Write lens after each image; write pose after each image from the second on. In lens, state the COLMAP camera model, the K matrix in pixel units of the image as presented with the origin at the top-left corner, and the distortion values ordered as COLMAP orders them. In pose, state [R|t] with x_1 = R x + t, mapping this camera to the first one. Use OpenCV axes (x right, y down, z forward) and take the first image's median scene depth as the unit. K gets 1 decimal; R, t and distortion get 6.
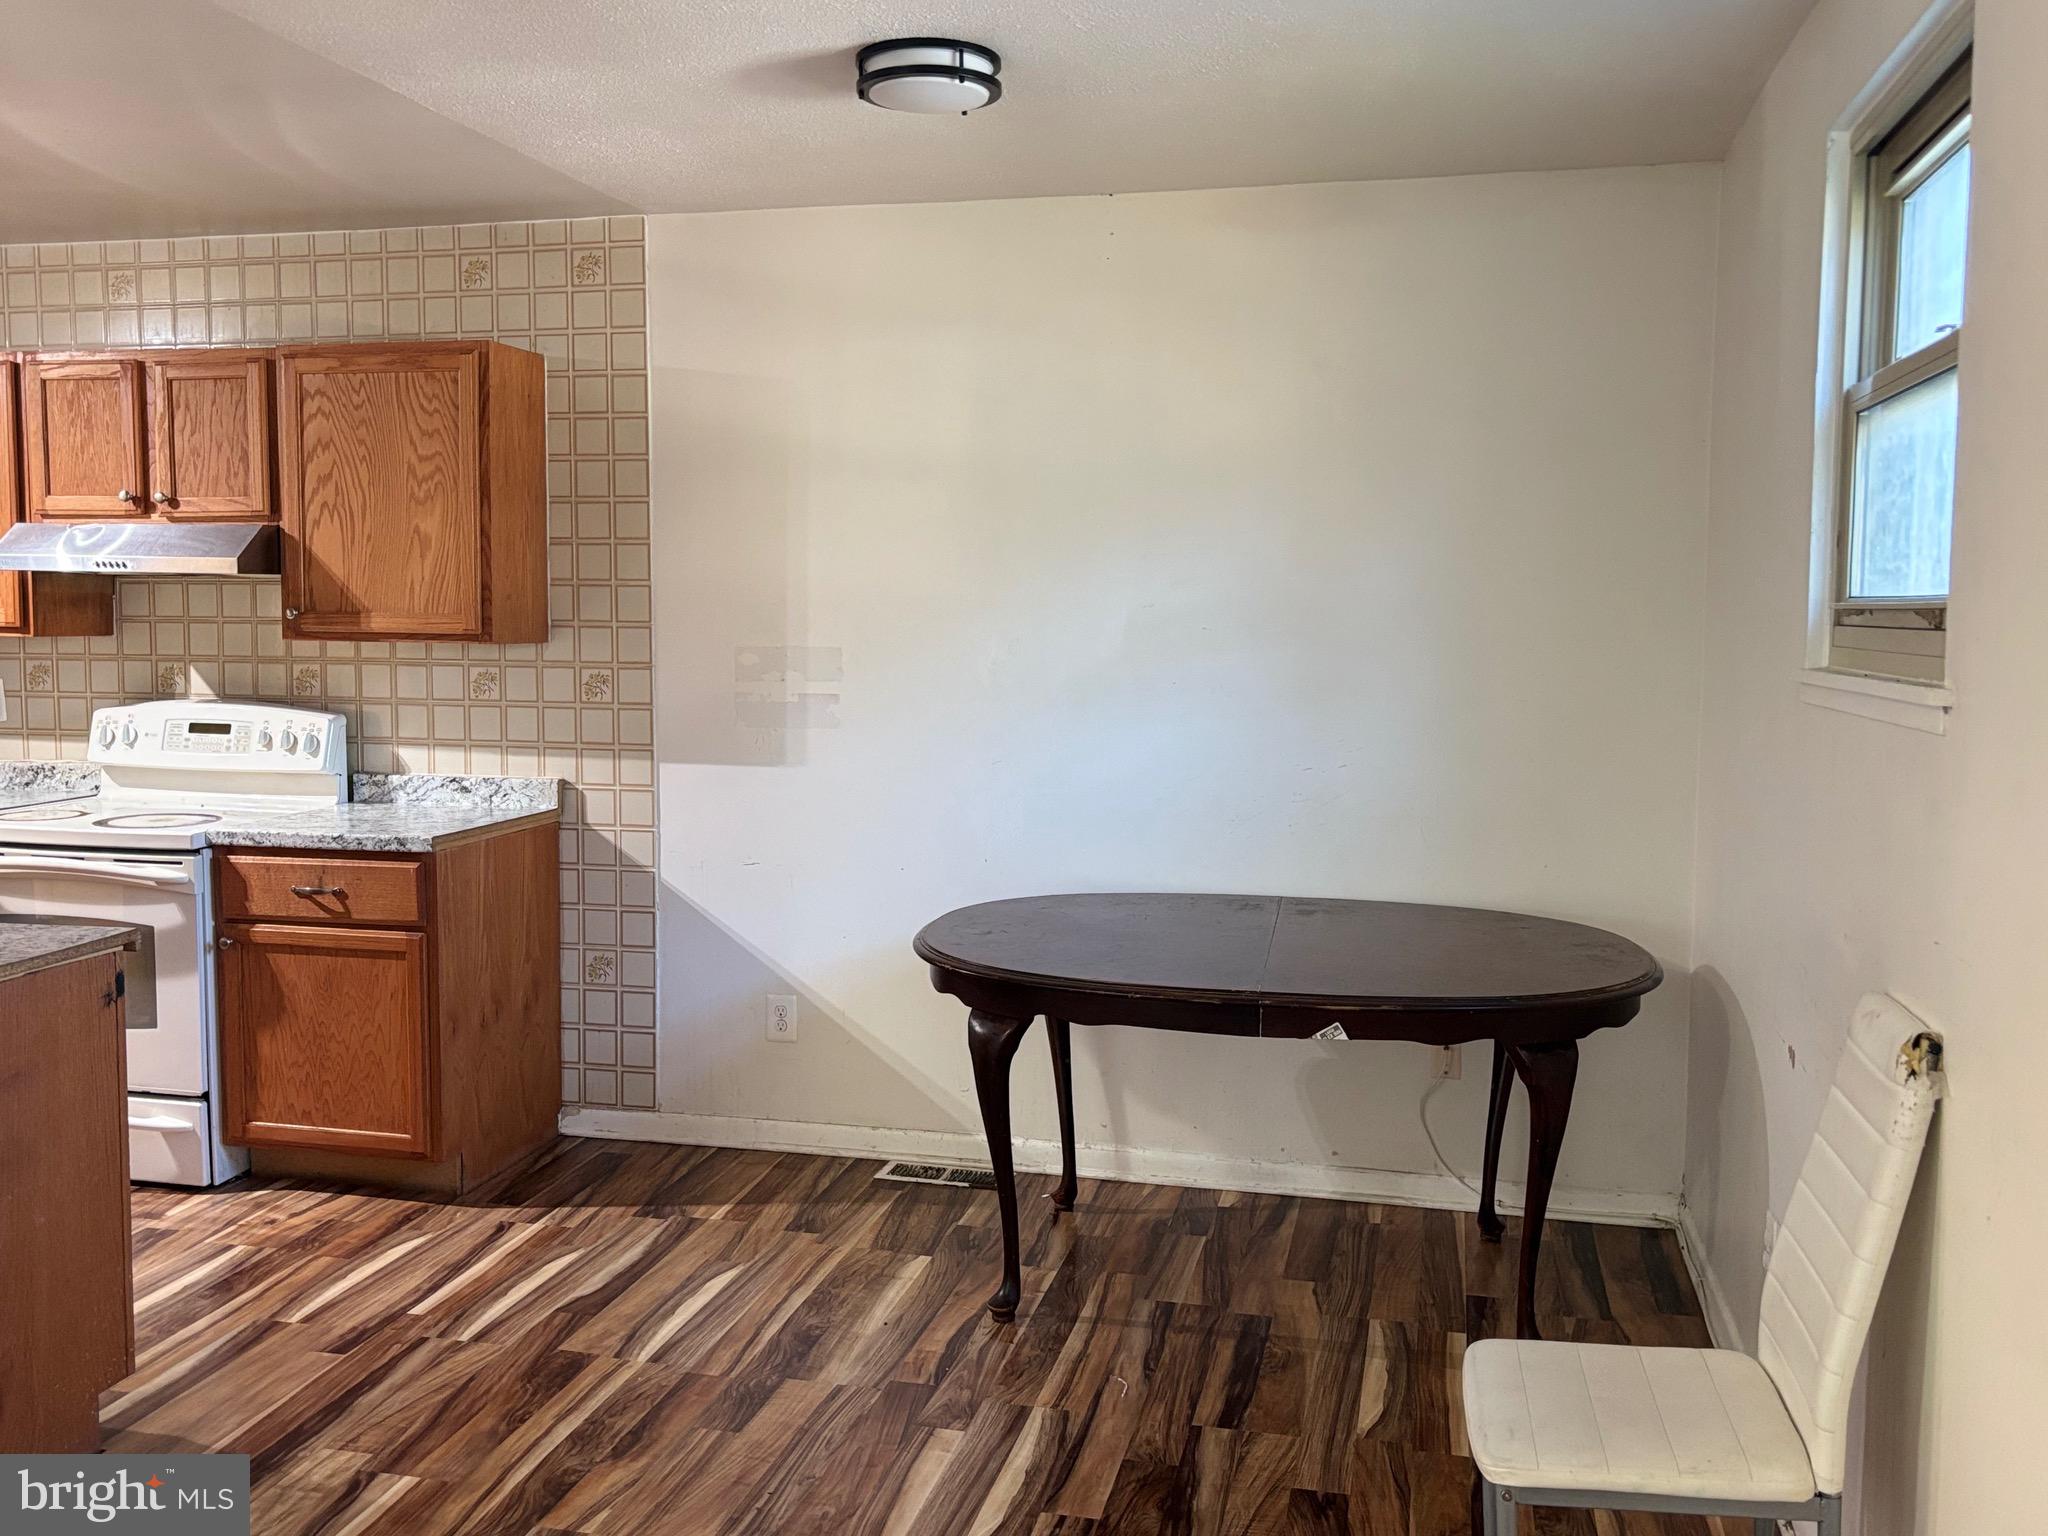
lens RADIAL K [[1793.3, 0, 1023.4], [0, 1793.3, 756.5], [0, 0, 1]] dist [0.019601, -0.008621]
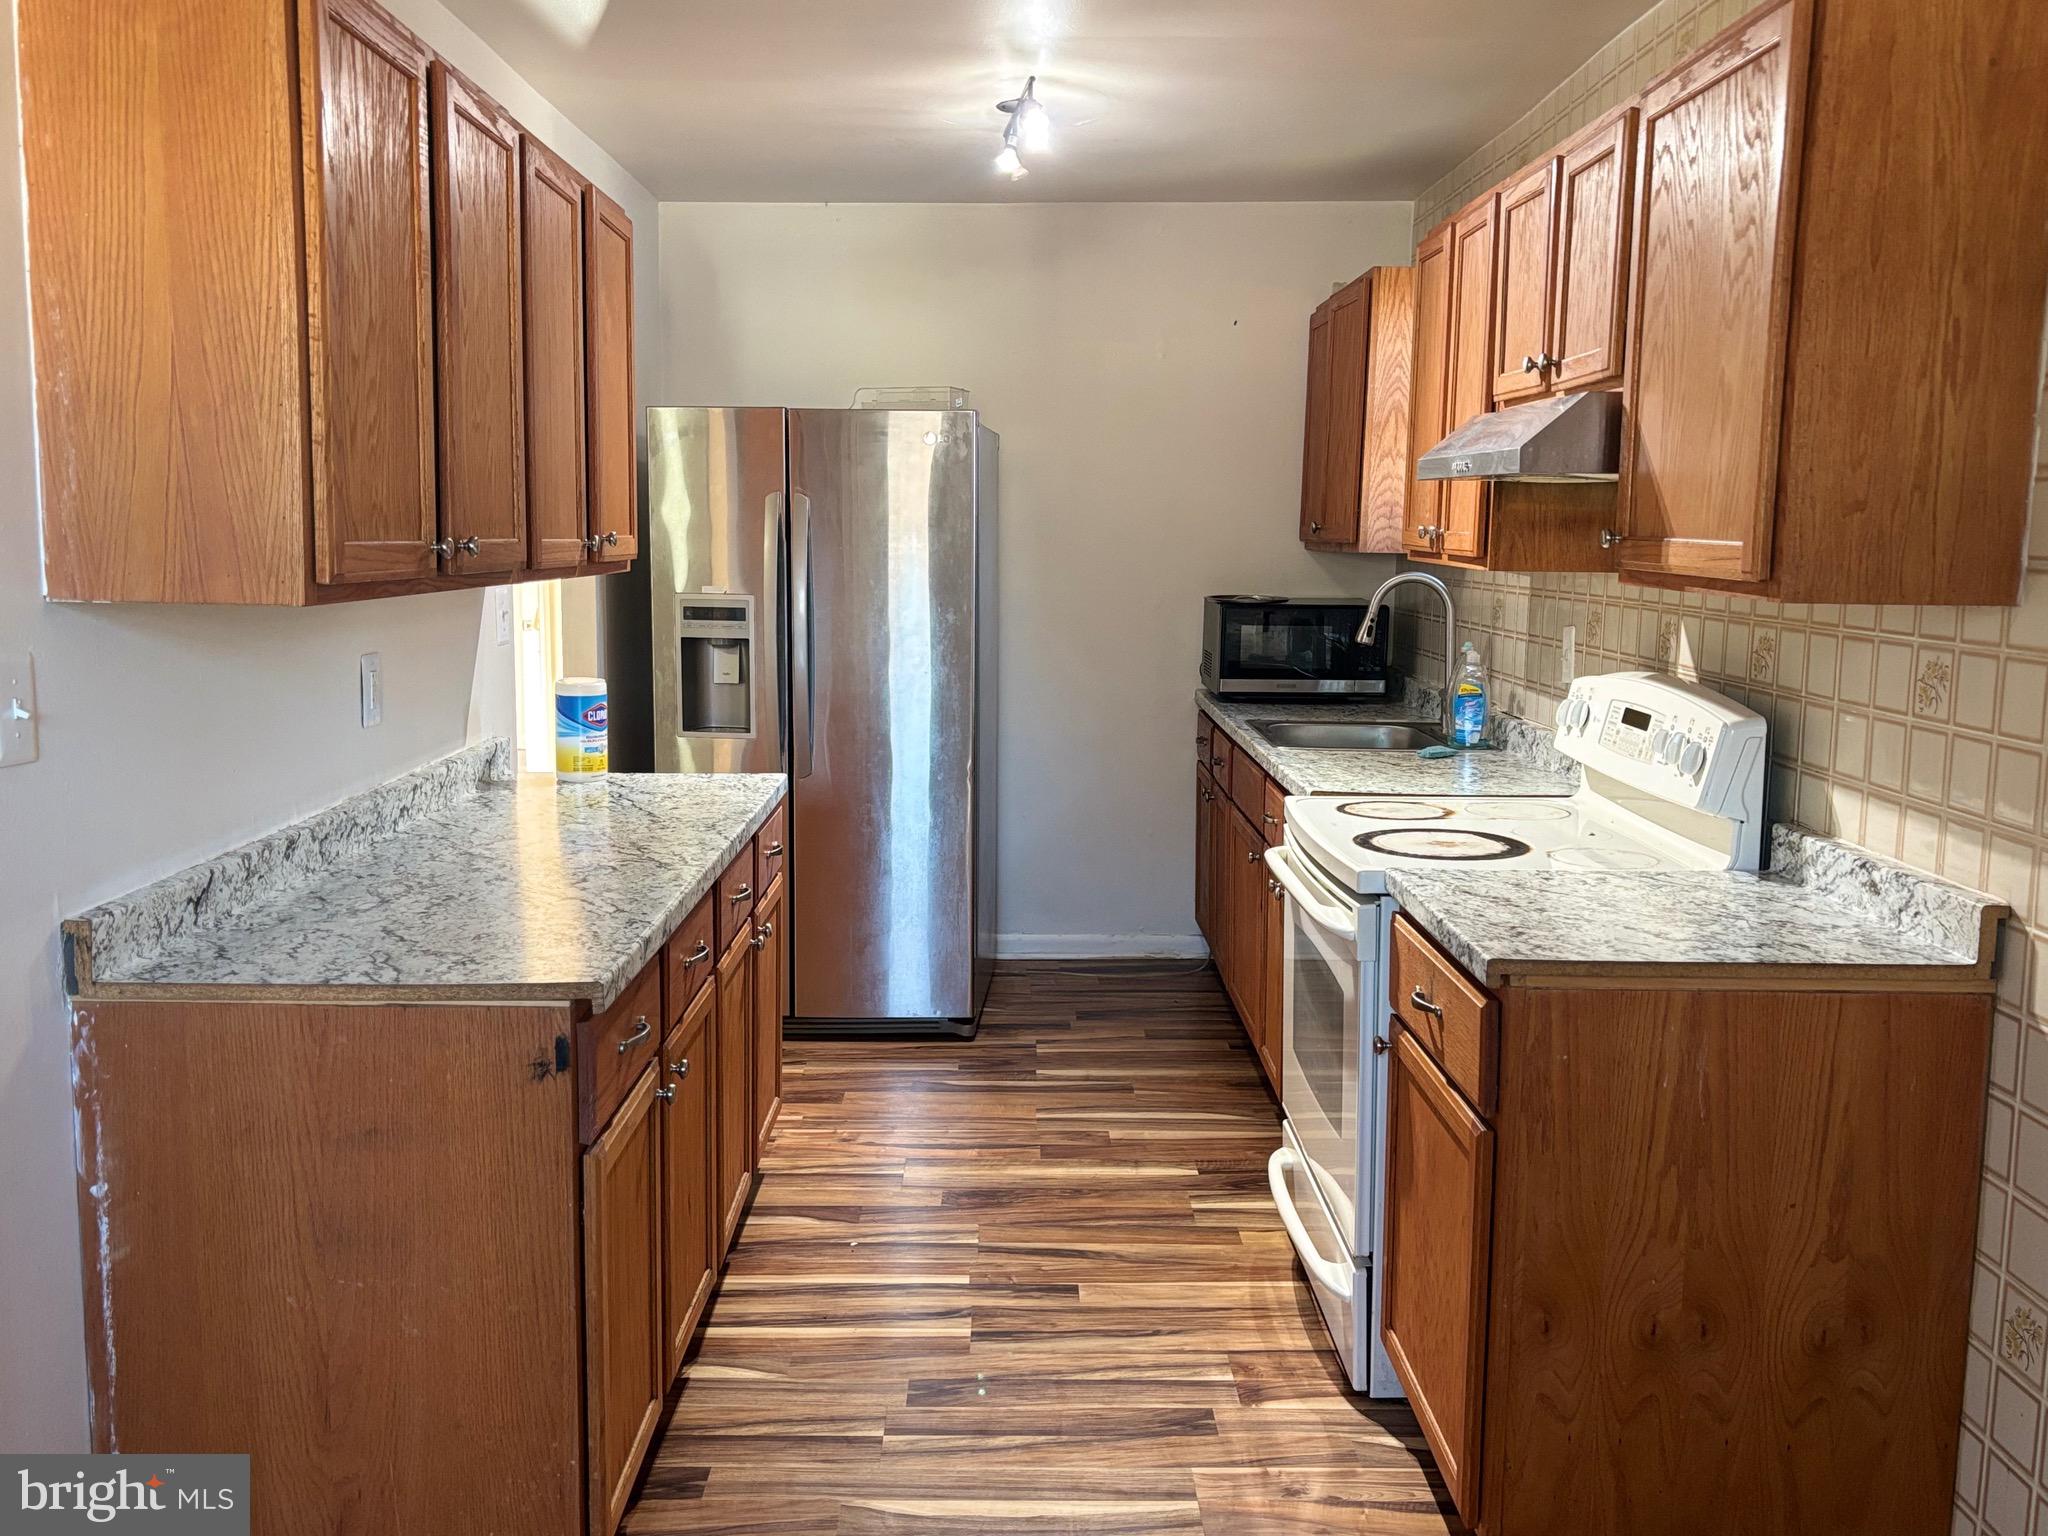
lens RADIAL K [[1793.3, 0, 1022.4], [0, 1793.3, 759.9], [0, 0, 1]] dist [0.019601, -0.008621]
pose [[0.228212, 0.122964, -0.965815, 0.125131], [-0.094120, 0.990133, 0.103820, -0.048113], [0.969051, 0.067210, 0.237534, 0.644512]]
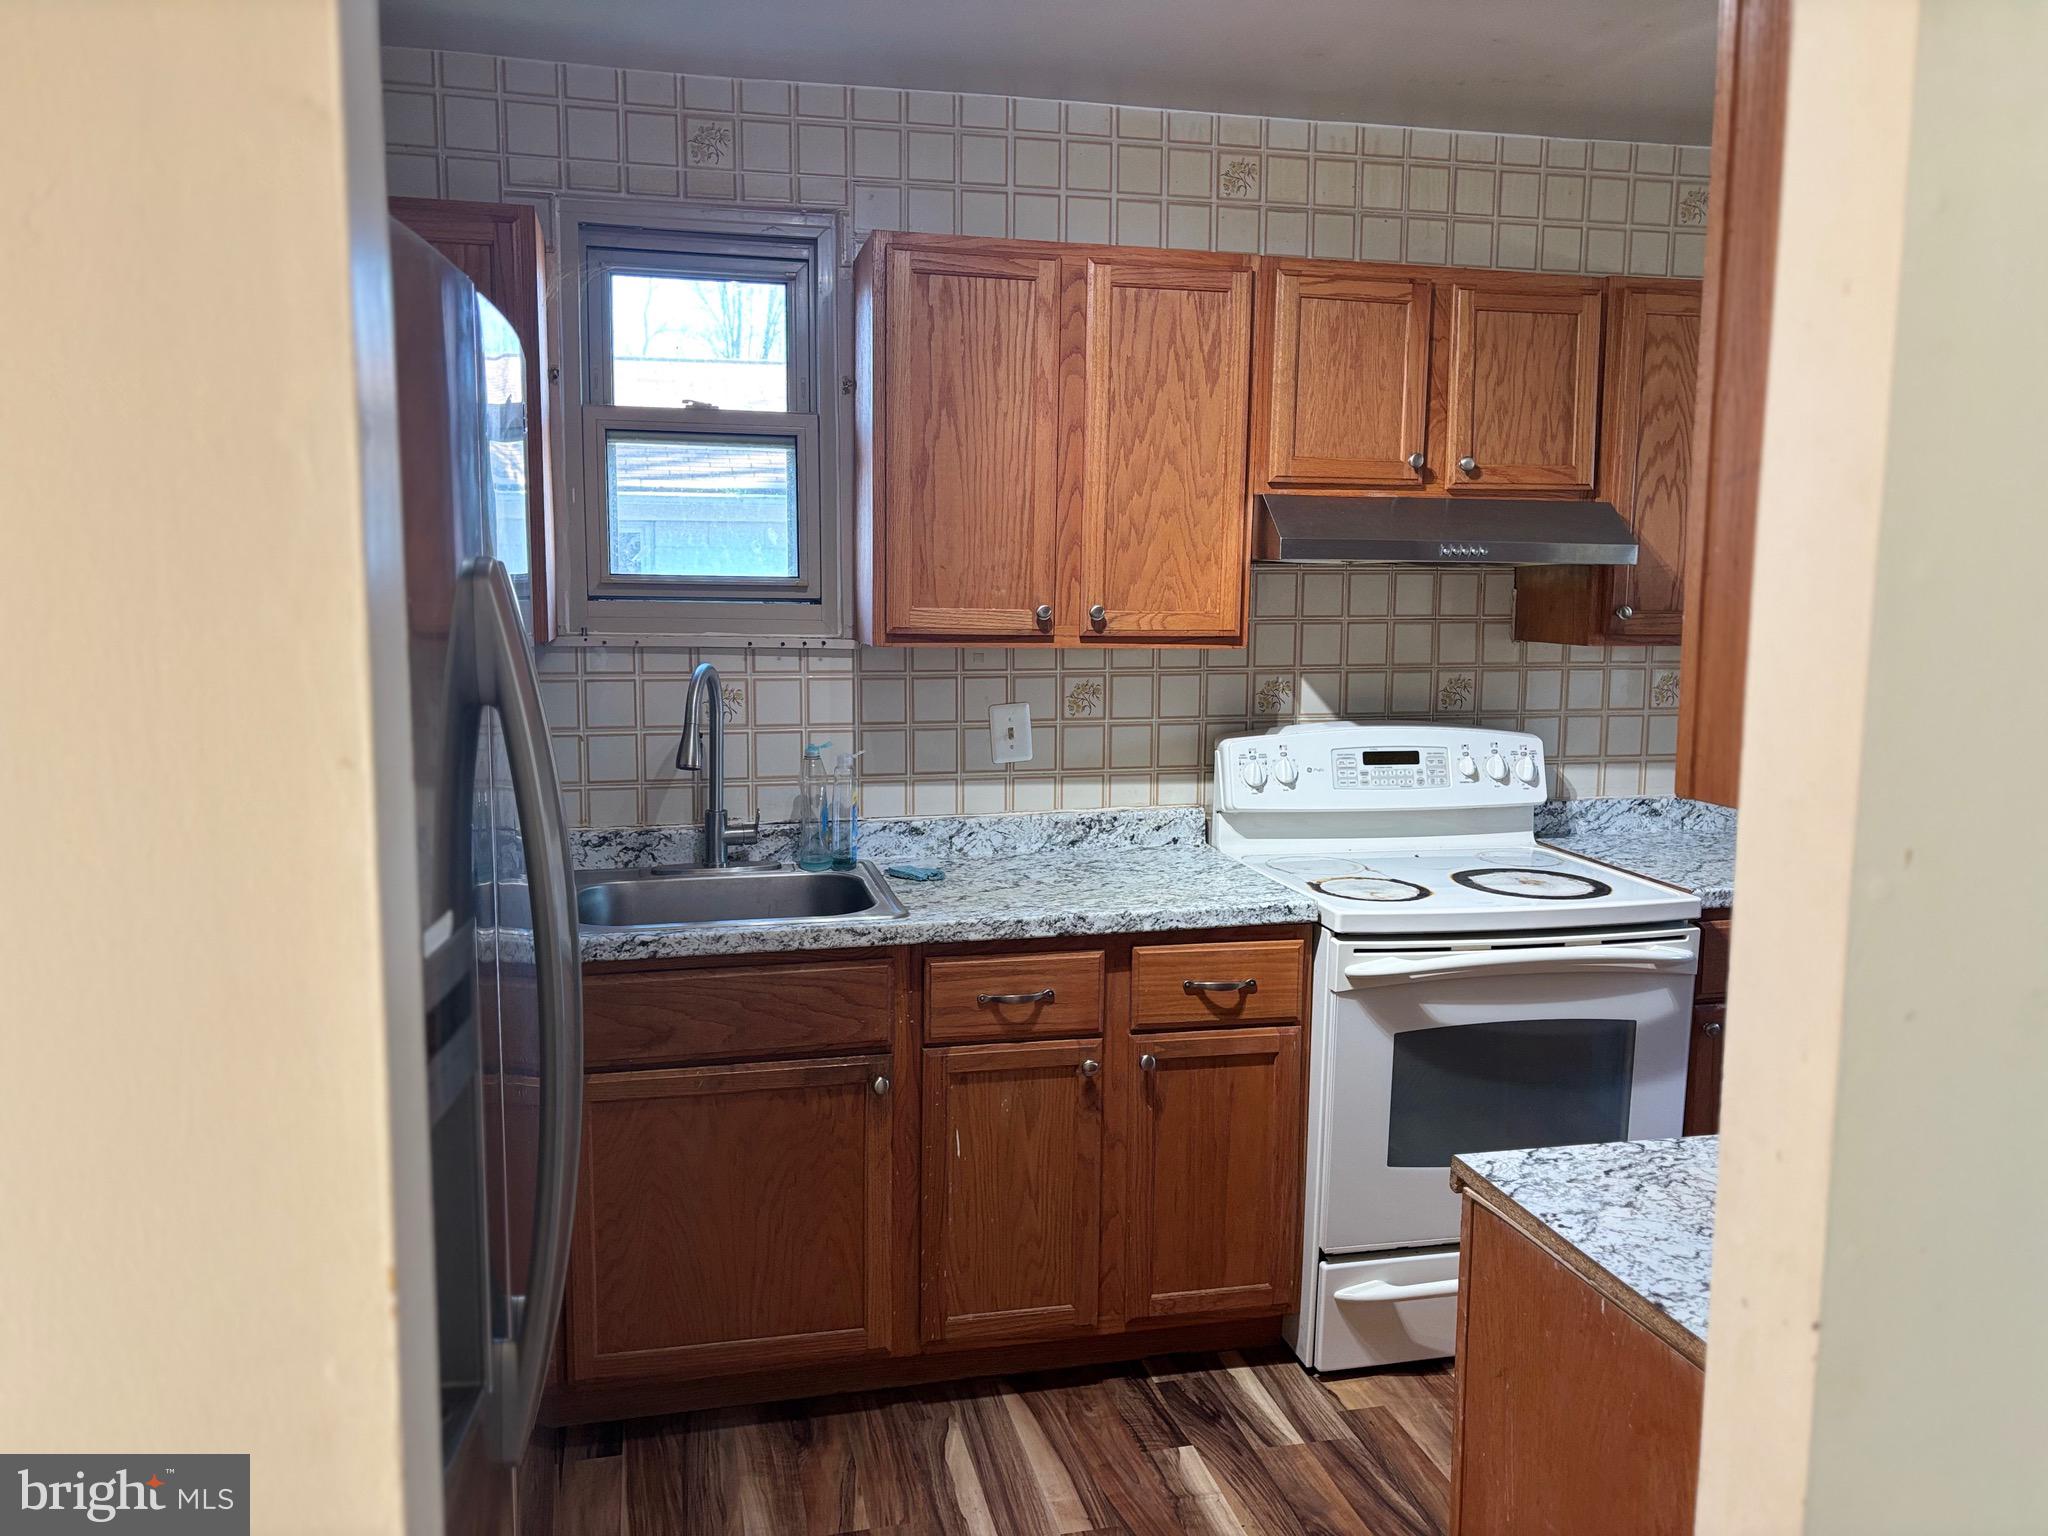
lens RADIAL K [[1531.1, 0, 1020.0], [0, 1531.1, 768.8], [0, 0, 1]] dist [0.015914, -0.002134]
pose [[0.897010, -0.058136, 0.438171, -0.912853], [0.036512, 0.997671, 0.057622, -0.056716], [-0.440500, -0.035689, 0.897043, 0.474839]]
